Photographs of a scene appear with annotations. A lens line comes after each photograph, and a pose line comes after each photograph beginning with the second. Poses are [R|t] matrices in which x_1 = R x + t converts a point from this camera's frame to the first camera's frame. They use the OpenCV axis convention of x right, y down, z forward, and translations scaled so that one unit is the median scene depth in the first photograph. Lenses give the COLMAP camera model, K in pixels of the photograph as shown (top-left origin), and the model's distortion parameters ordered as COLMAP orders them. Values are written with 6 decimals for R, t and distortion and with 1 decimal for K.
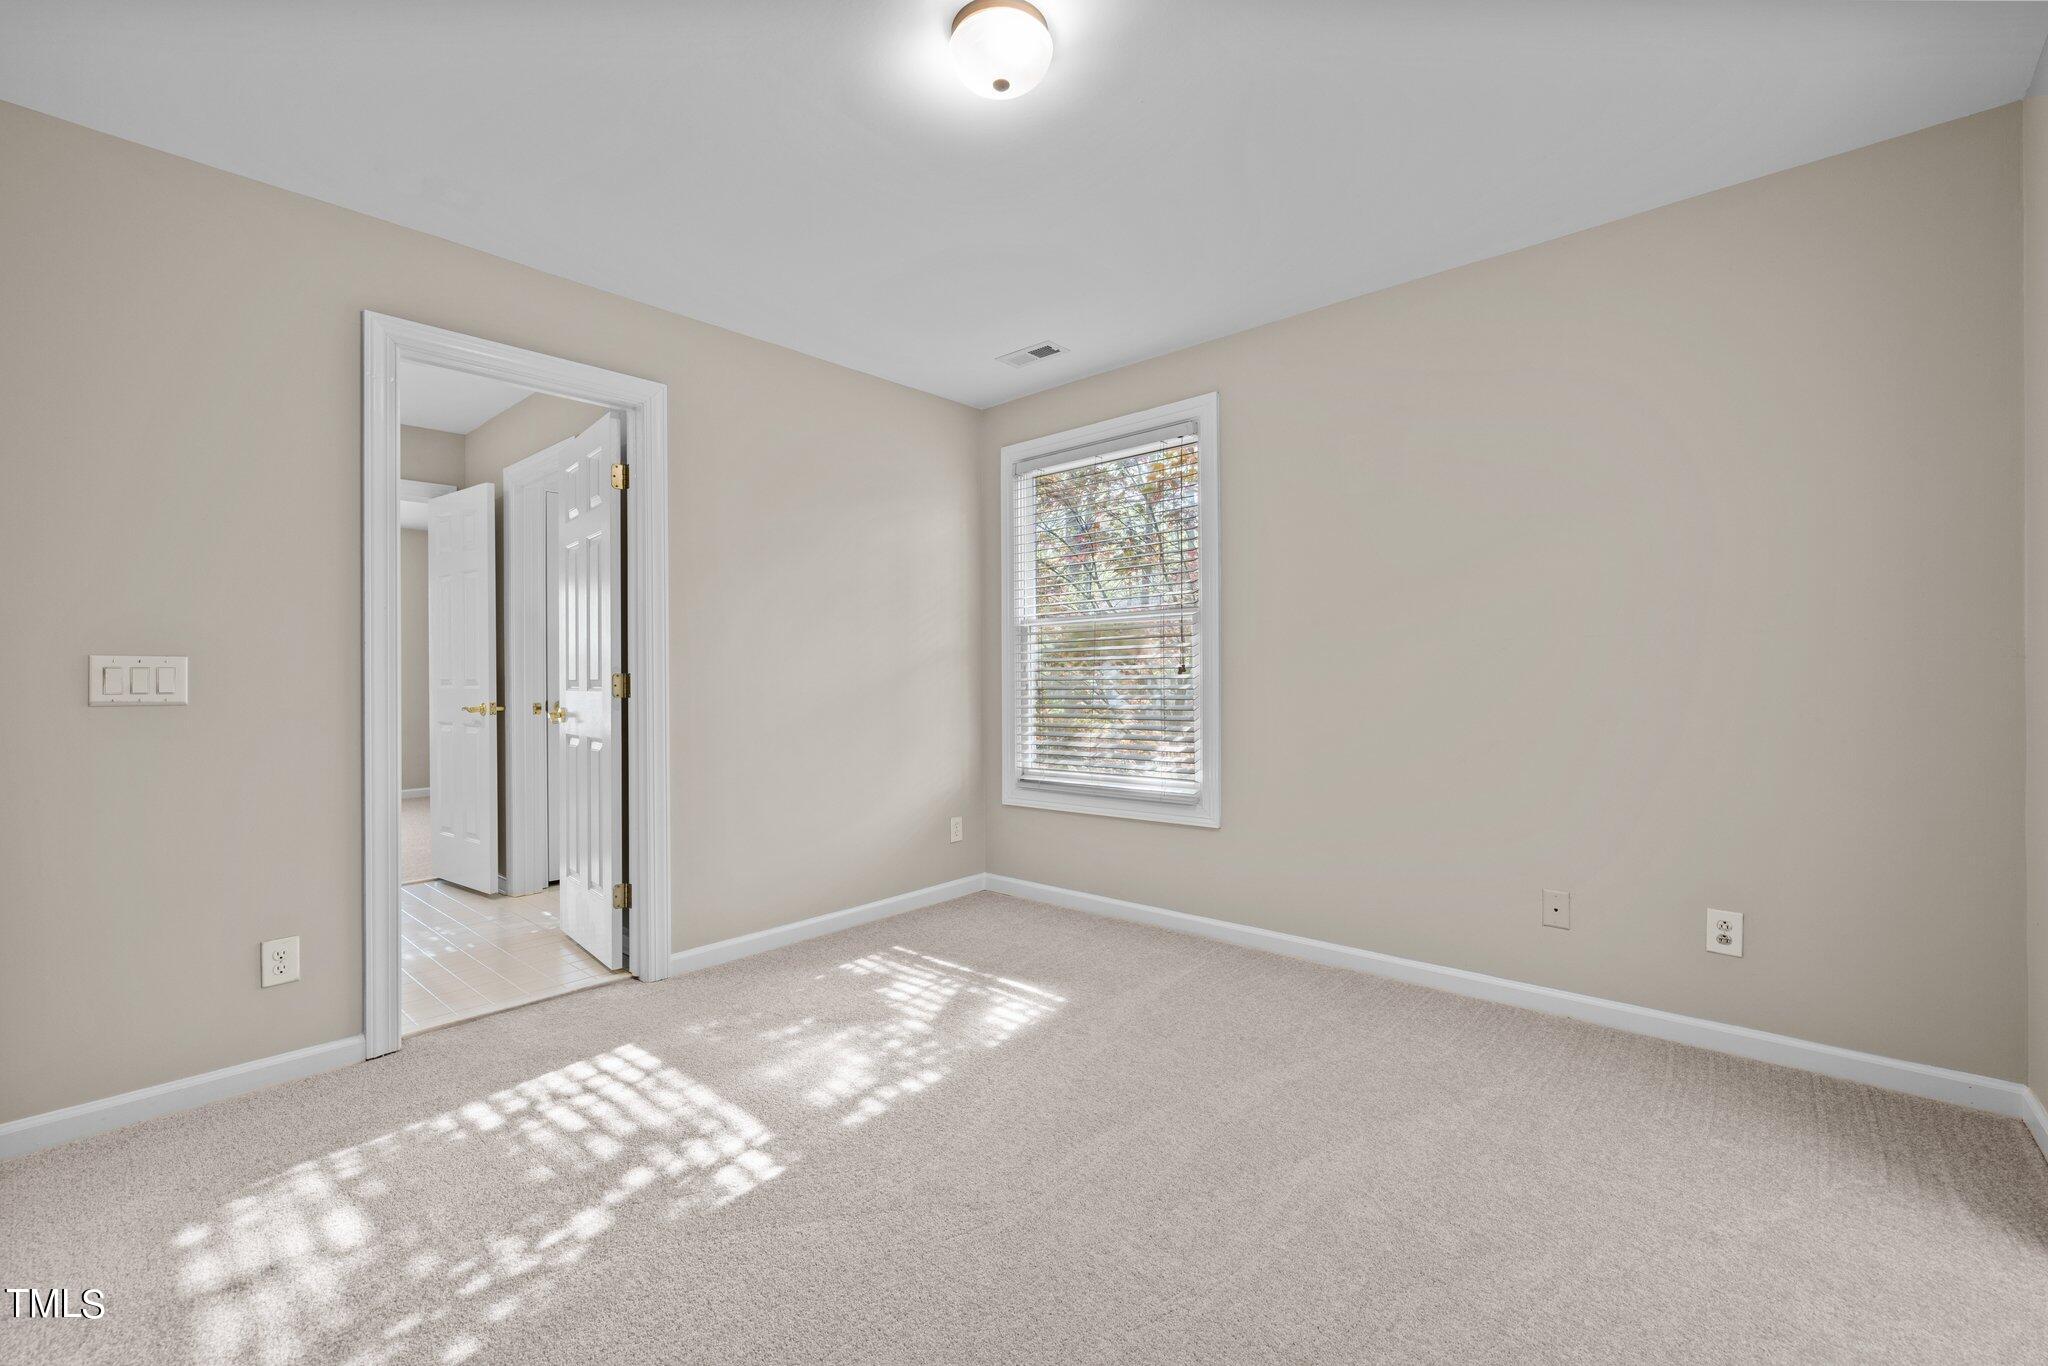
lens RADIAL K [[858.3, 0, 1010.6], [0, 858.3, 675.4], [0, 0, 1]] dist [-0.001243, 0.000250]
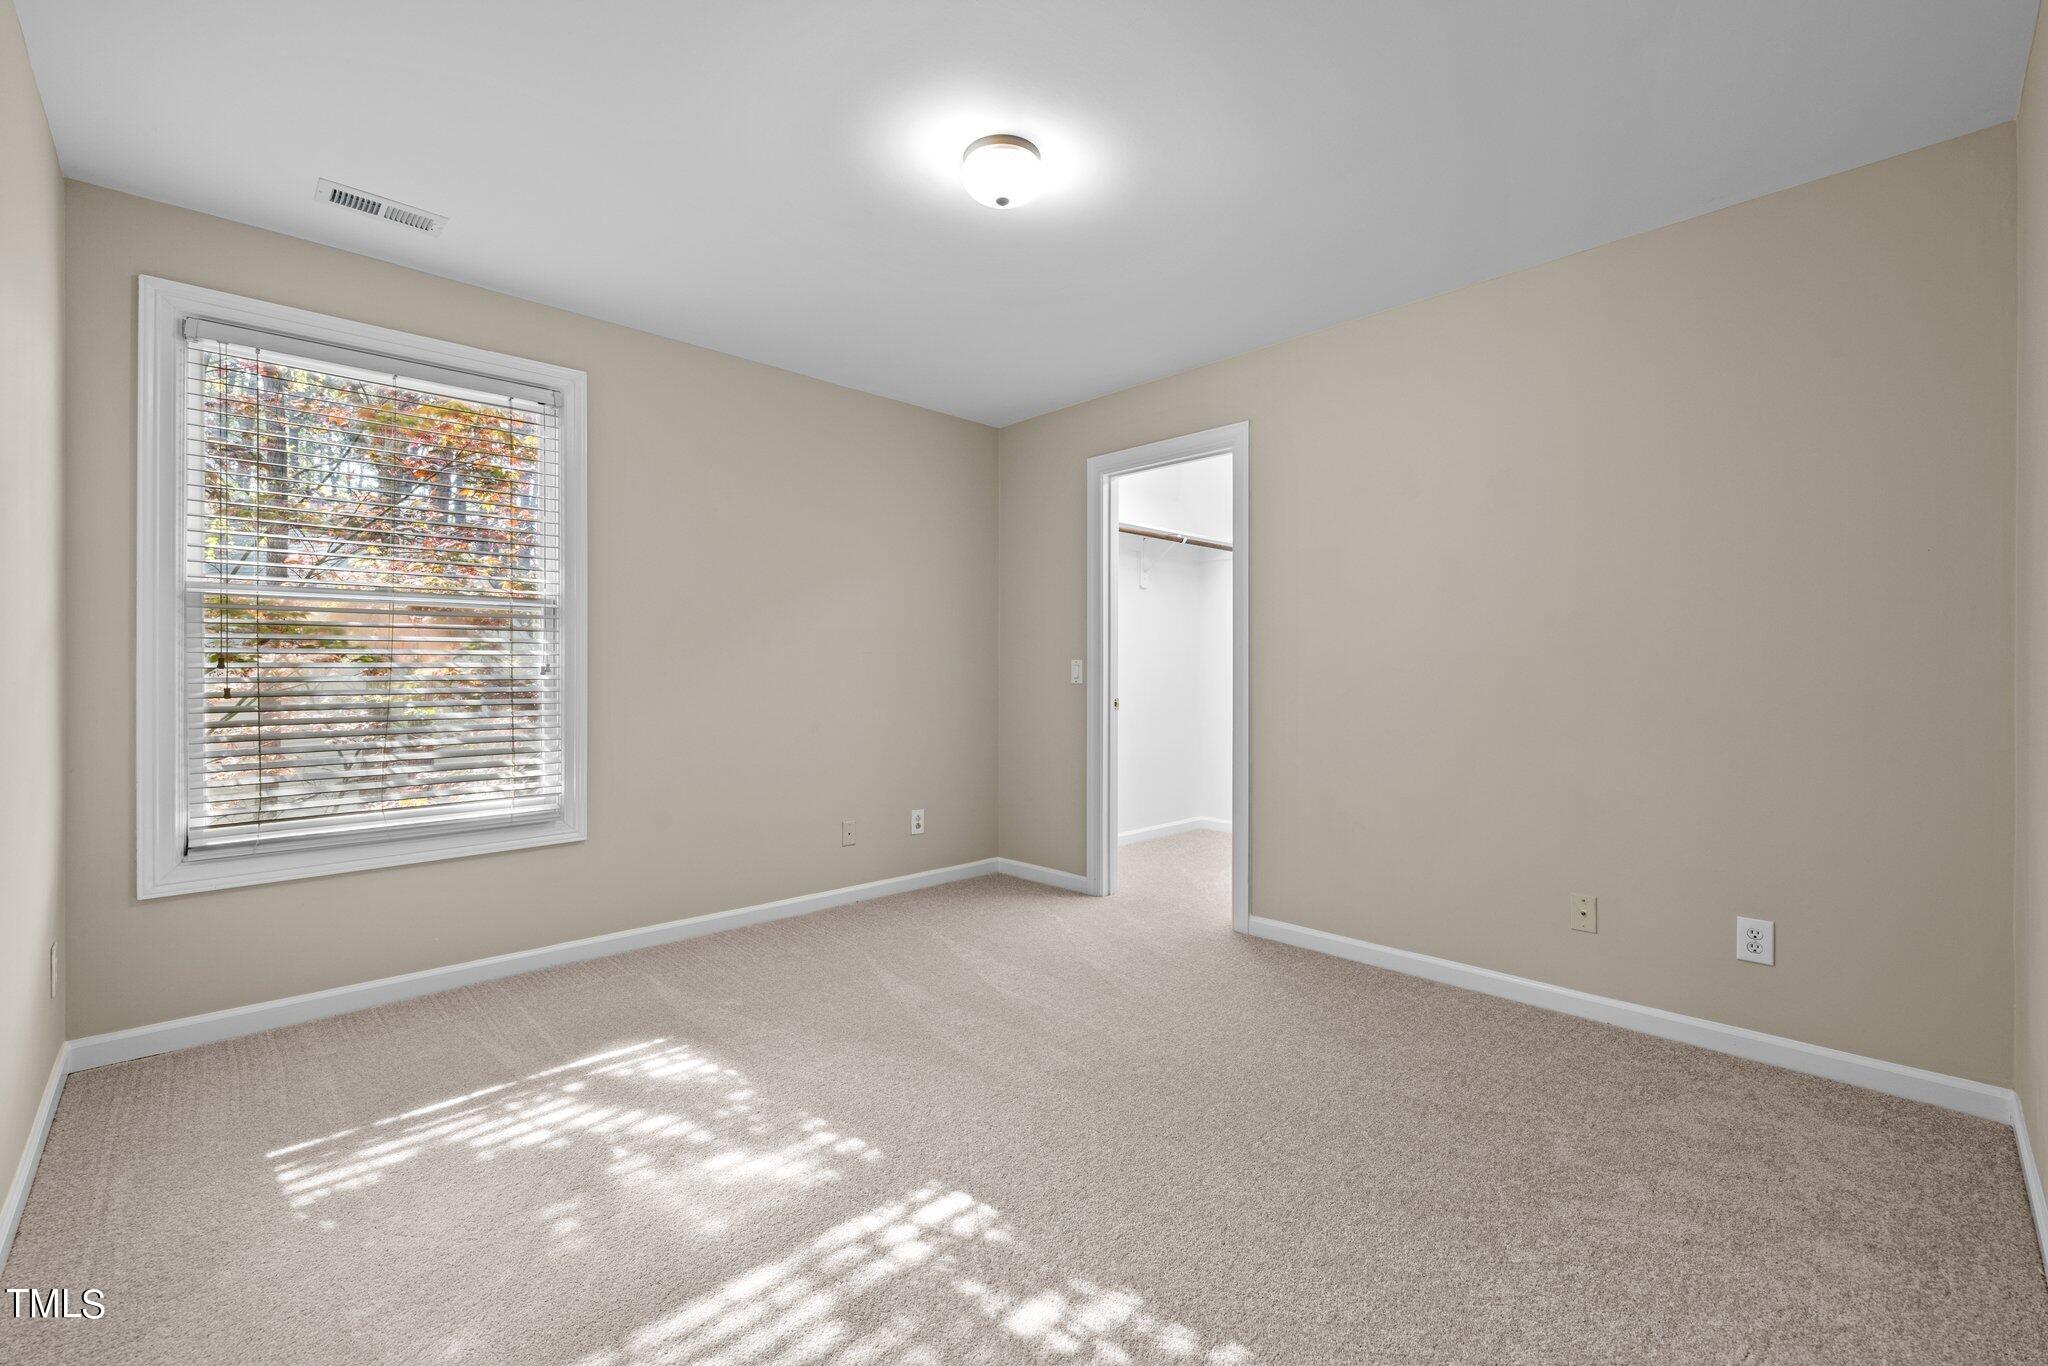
lens RADIAL K [[858.3, 0, 1010.6], [0, 858.3, 675.4], [0, 0, 1]] dist [-0.001243, 0.000250]
pose [[0.071168, 0.008135, 0.997431, -0.777253], [-0.003978, 0.999961, -0.007872, 0.005467], [-0.997456, -0.003407, 0.071198, 0.558372]]
